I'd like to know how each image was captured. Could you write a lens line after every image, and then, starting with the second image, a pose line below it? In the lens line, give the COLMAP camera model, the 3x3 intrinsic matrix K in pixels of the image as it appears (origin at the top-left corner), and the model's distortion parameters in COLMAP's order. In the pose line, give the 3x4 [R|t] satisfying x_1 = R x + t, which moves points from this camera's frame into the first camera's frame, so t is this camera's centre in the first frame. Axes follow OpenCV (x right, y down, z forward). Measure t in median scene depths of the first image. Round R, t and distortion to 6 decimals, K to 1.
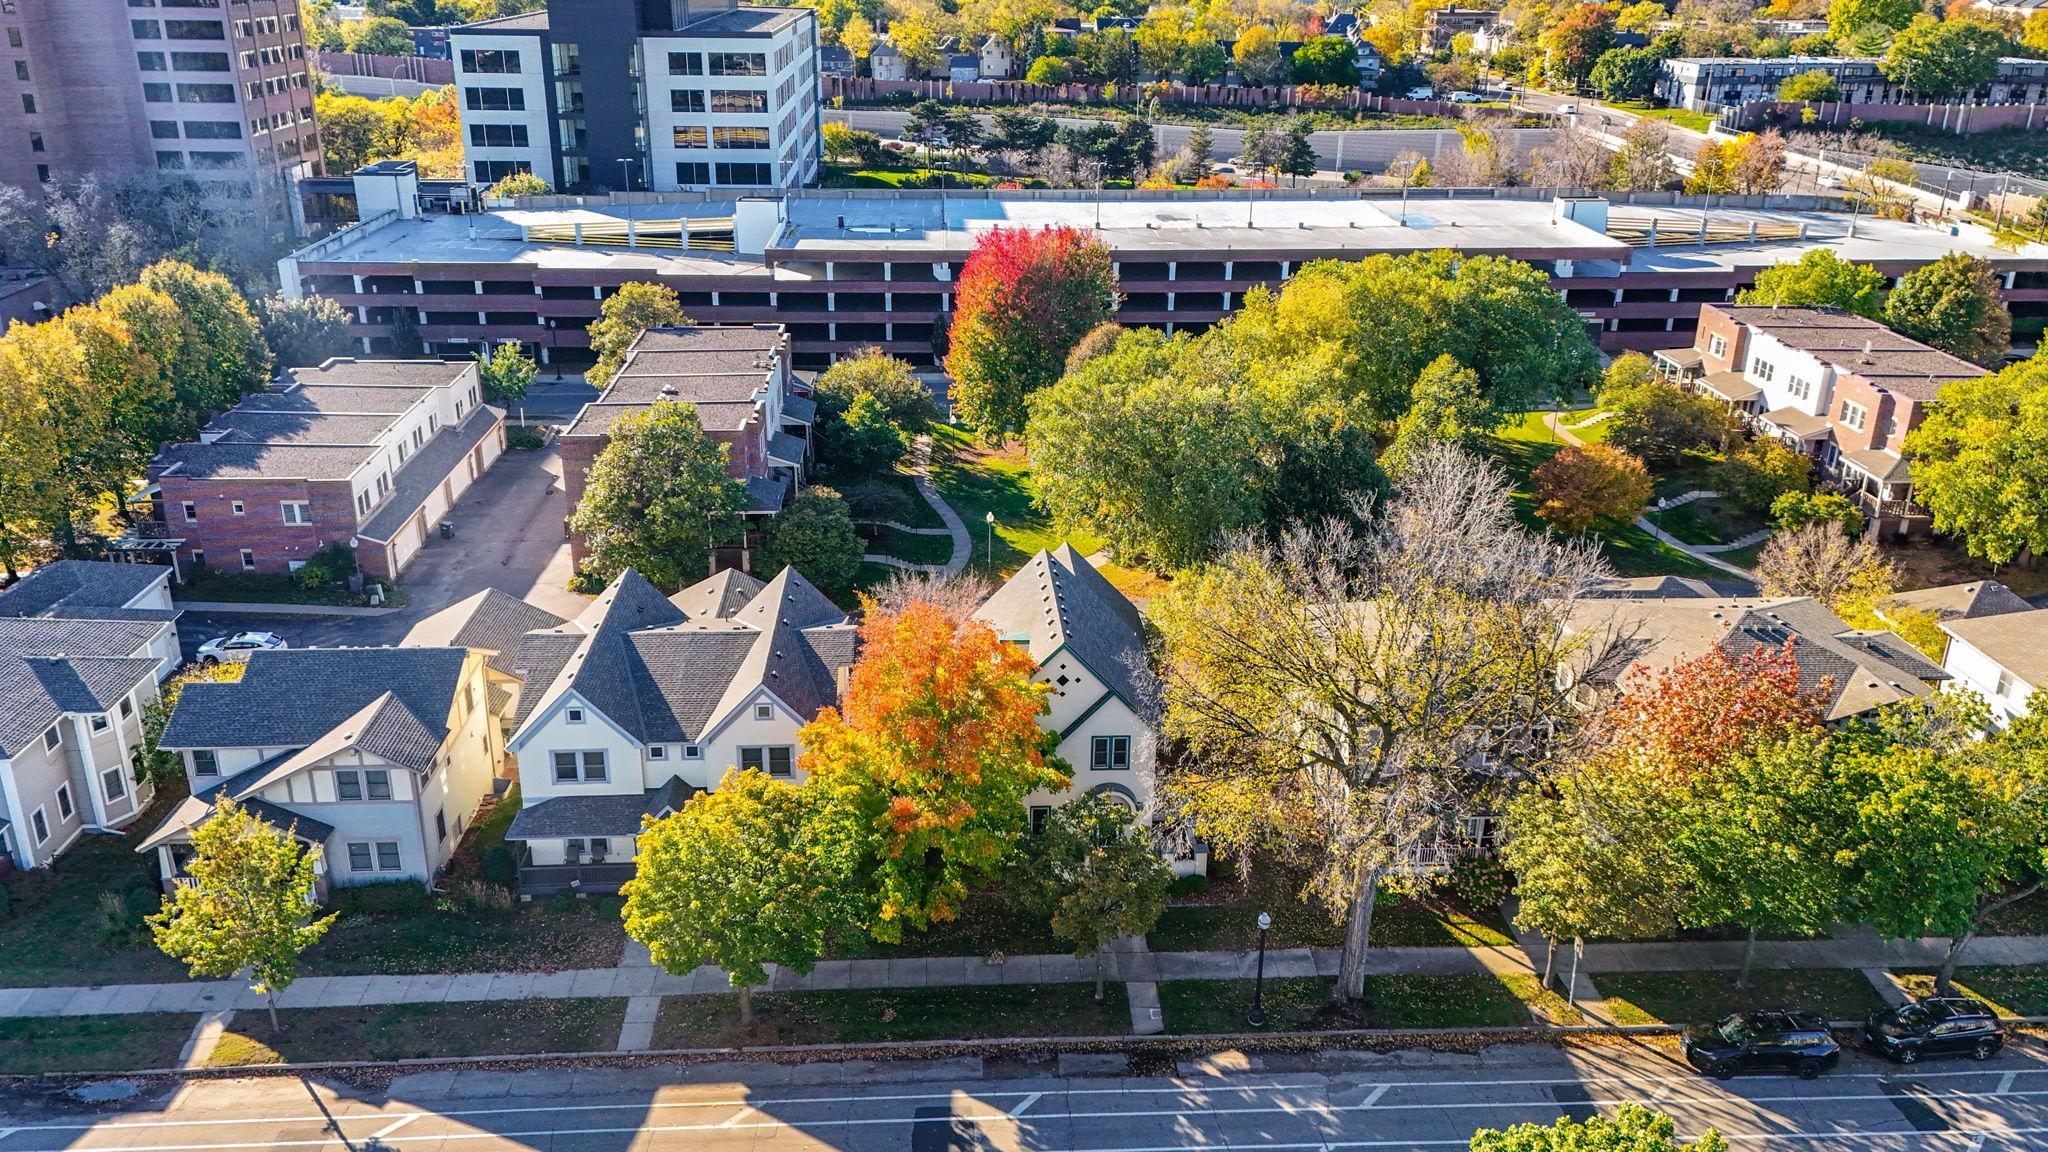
lens RADIAL K [[1566.8, 0, 1034.4], [0, 1566.8, 566.5], [0, 0, 1]] dist [0.075790, -0.073550]
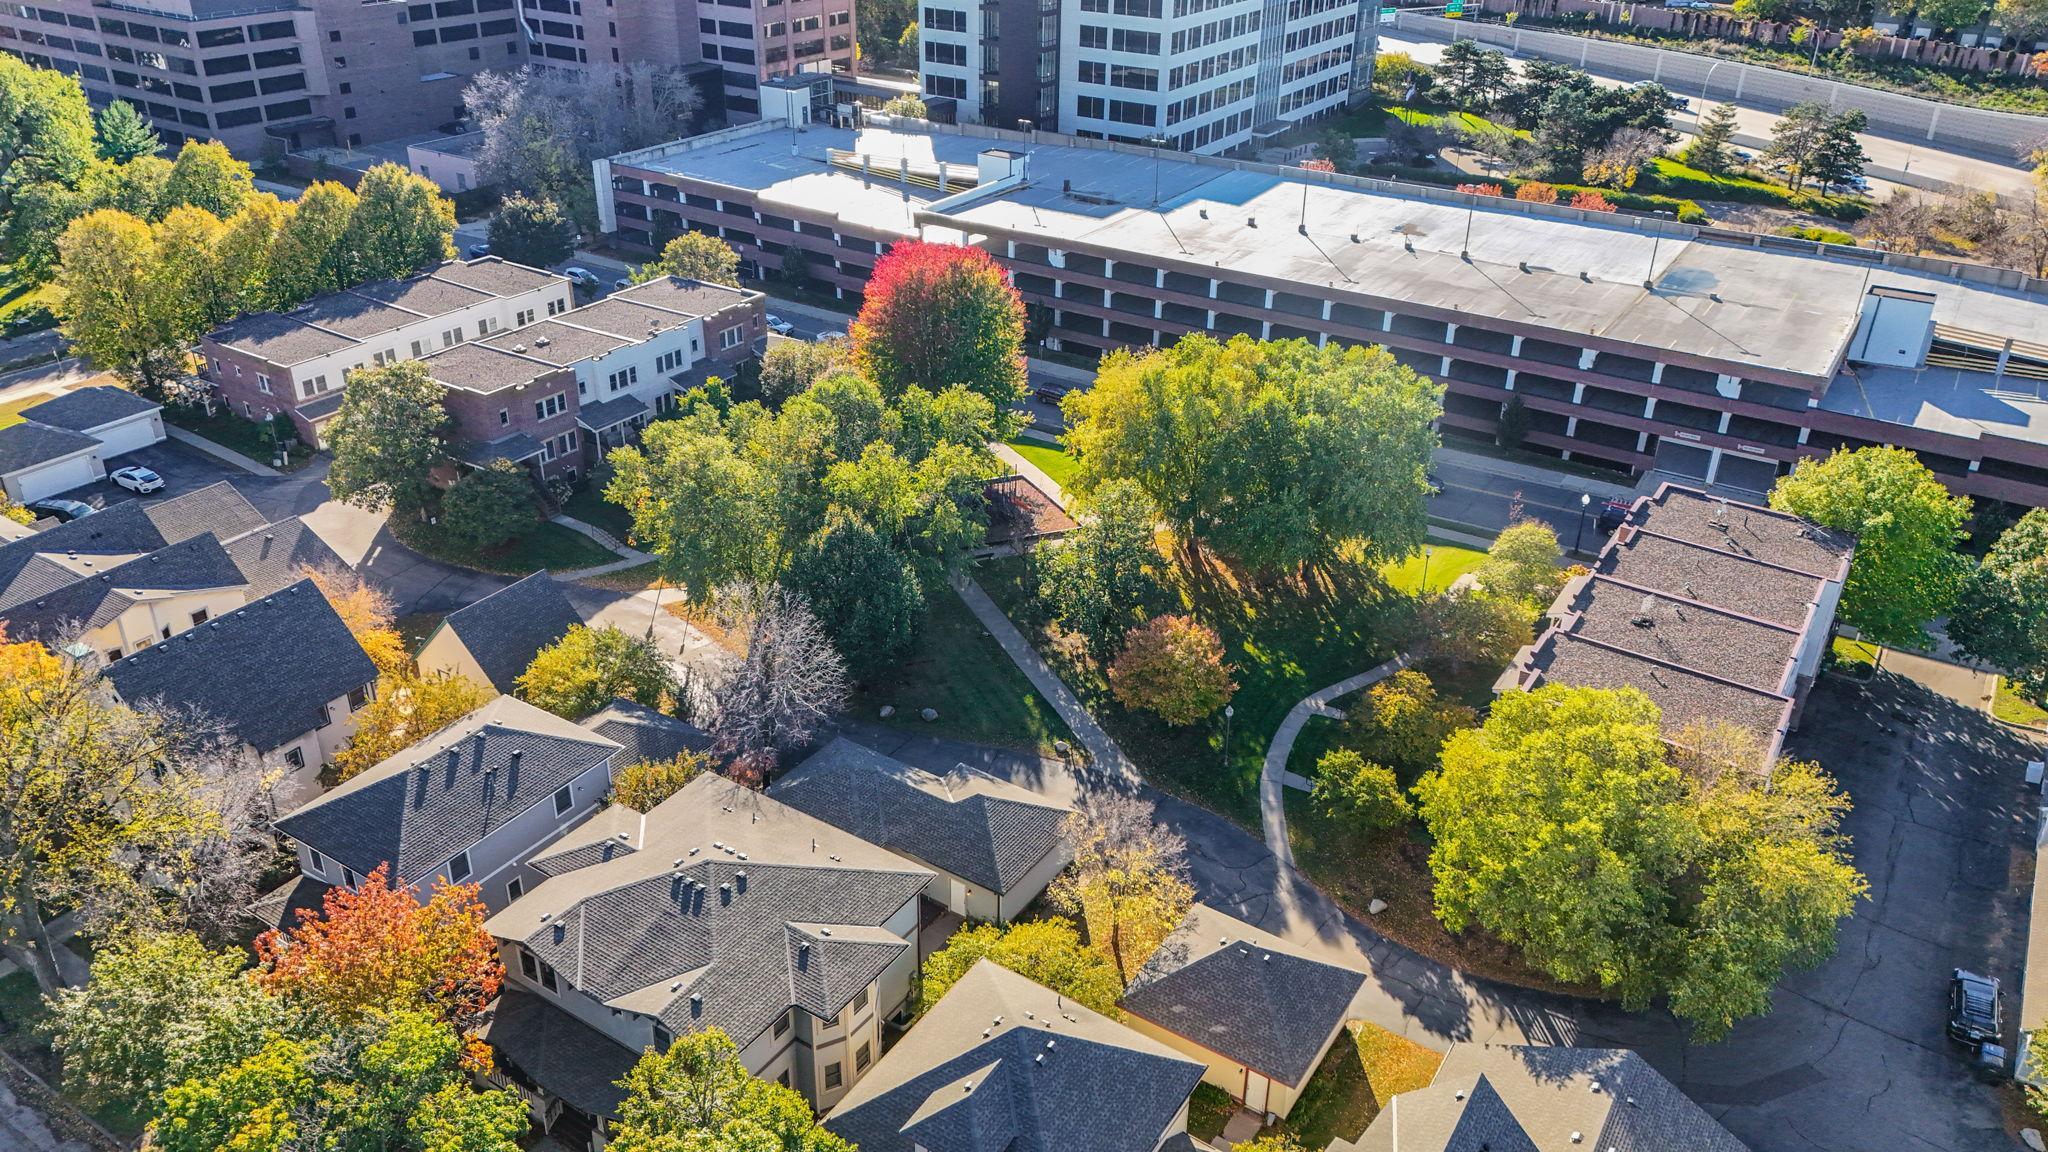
lens RADIAL K [[1490.9, 0, 1024.0], [0, 1490.9, 576.0], [0, 0, 1]] dist [0.075505, -0.071143]
pose [[0.809554, 0.280505, -0.515693, 0.639650], [-0.223933, 0.959589, 0.170420, -0.206768], [0.542657, -0.022484, 0.839653, 0.256799]]
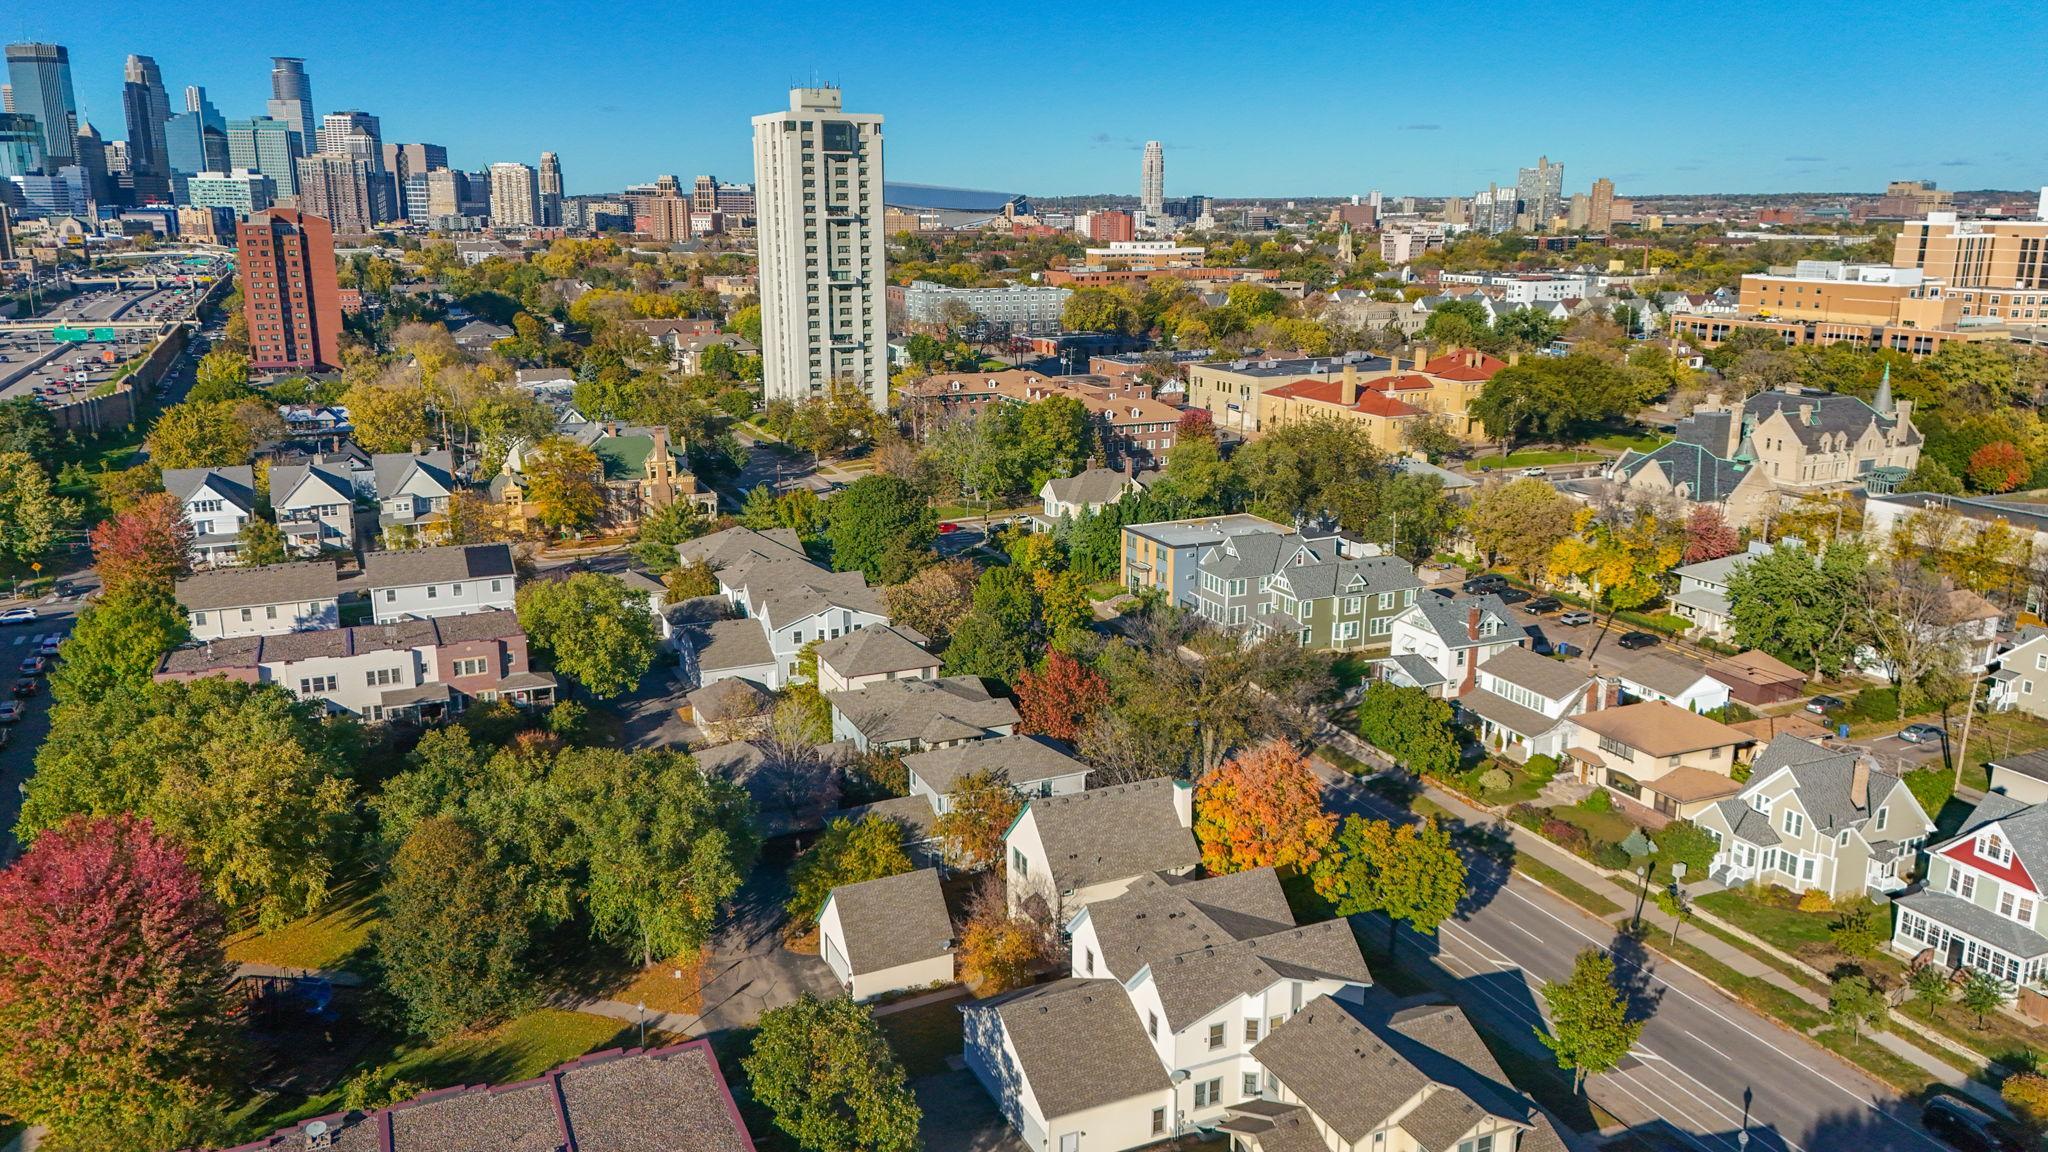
lens RADIAL K [[1490.9, 0, 1024.0], [0, 1490.9, 576.0], [0, 0, 1]] dist [0.075505, -0.071143]
pose [[-0.364660, -0.235721, 0.900810, -0.774875], [0.335158, 0.869355, 0.363167, -0.457593], [-0.868730, 0.434346, -0.238015, 0.837413]]
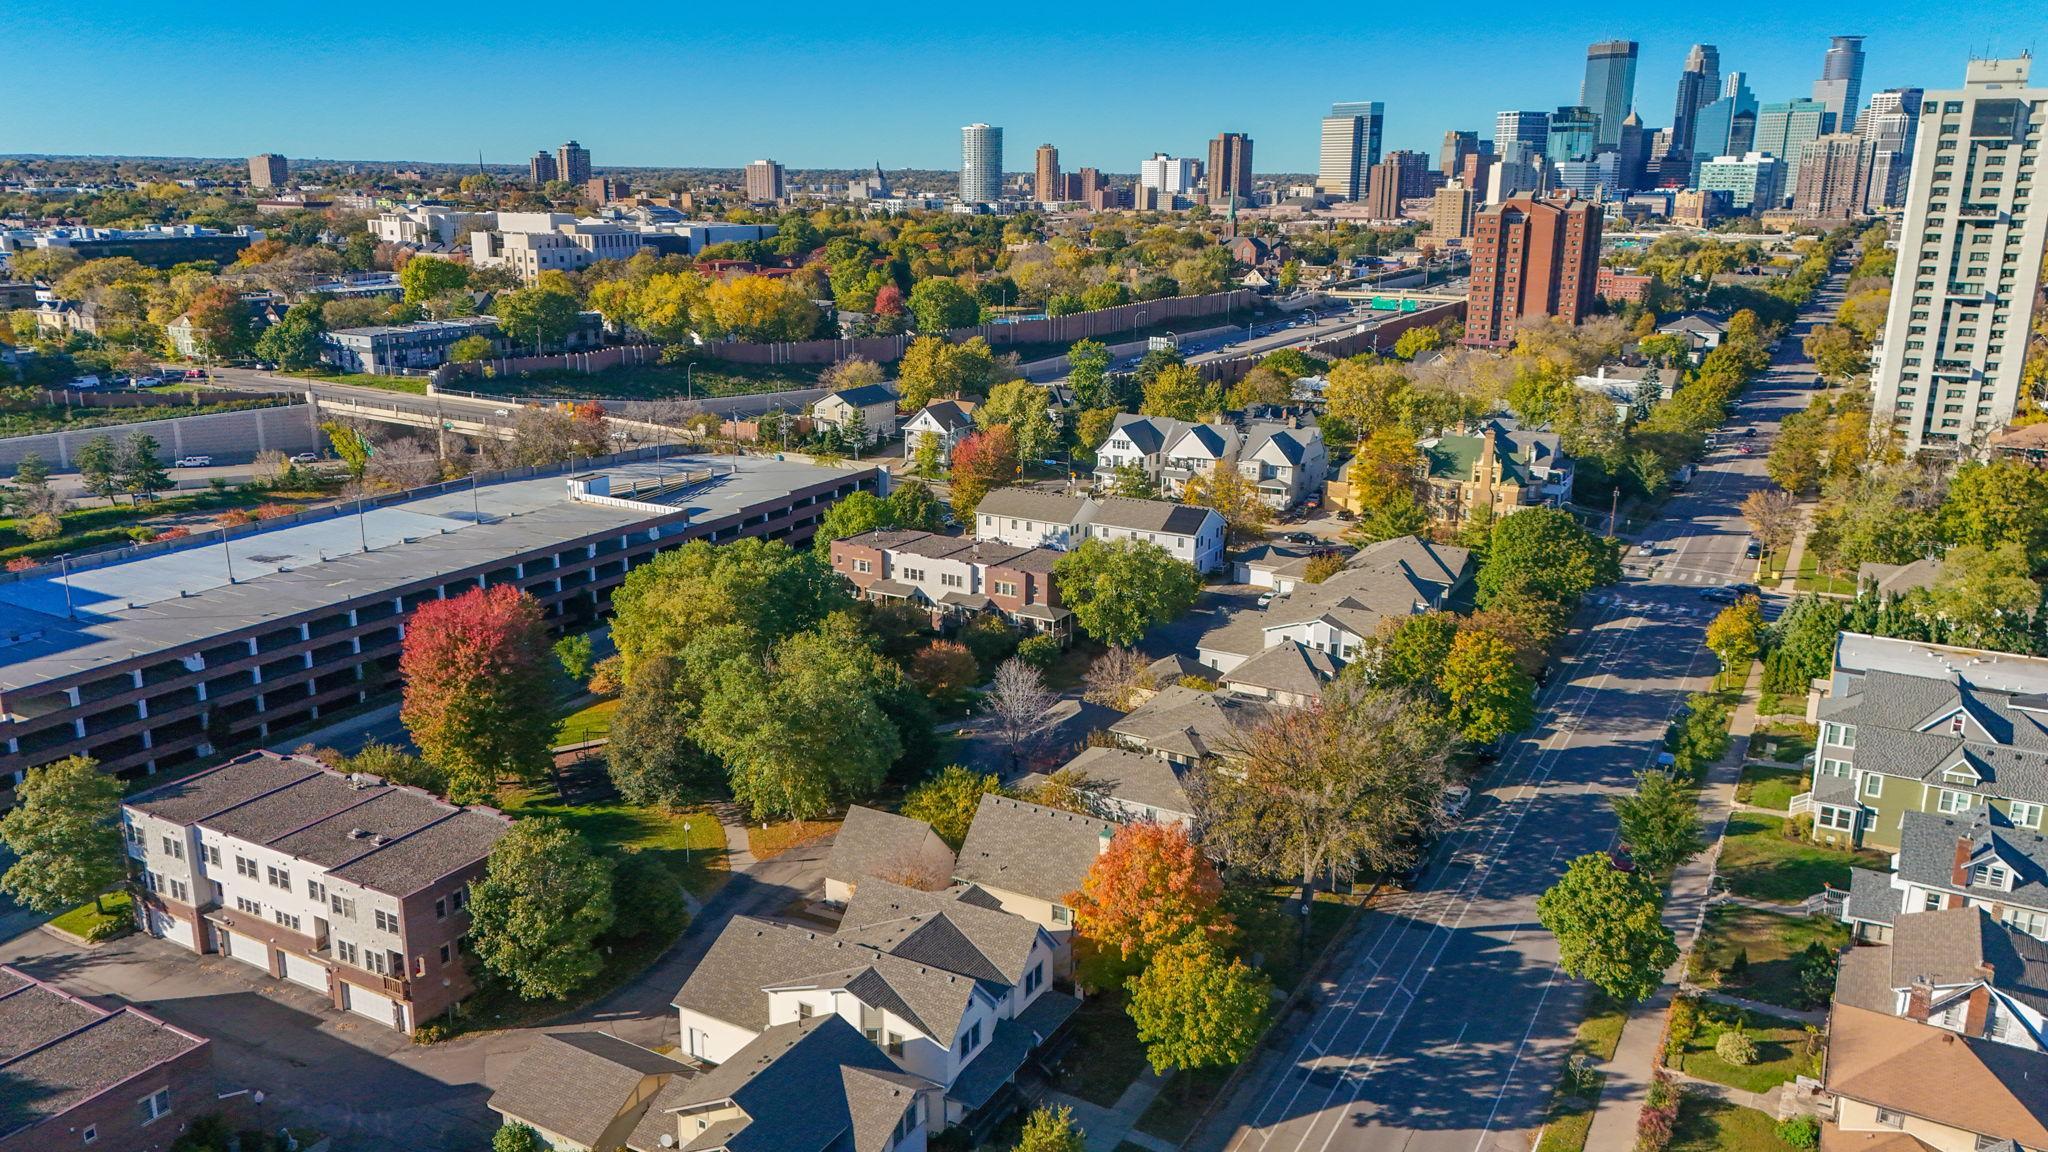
lens RADIAL K [[1490.9, 0, 1024.0], [0, 1490.9, 576.0], [0, 0, 1]] dist [0.075505, -0.071143]
pose [[0.533227, -0.224092, 0.815752, -0.736154], [0.306760, 0.949867, 0.060417, -0.191613], [-0.788396, 0.218024, 0.575237, 0.073201]]
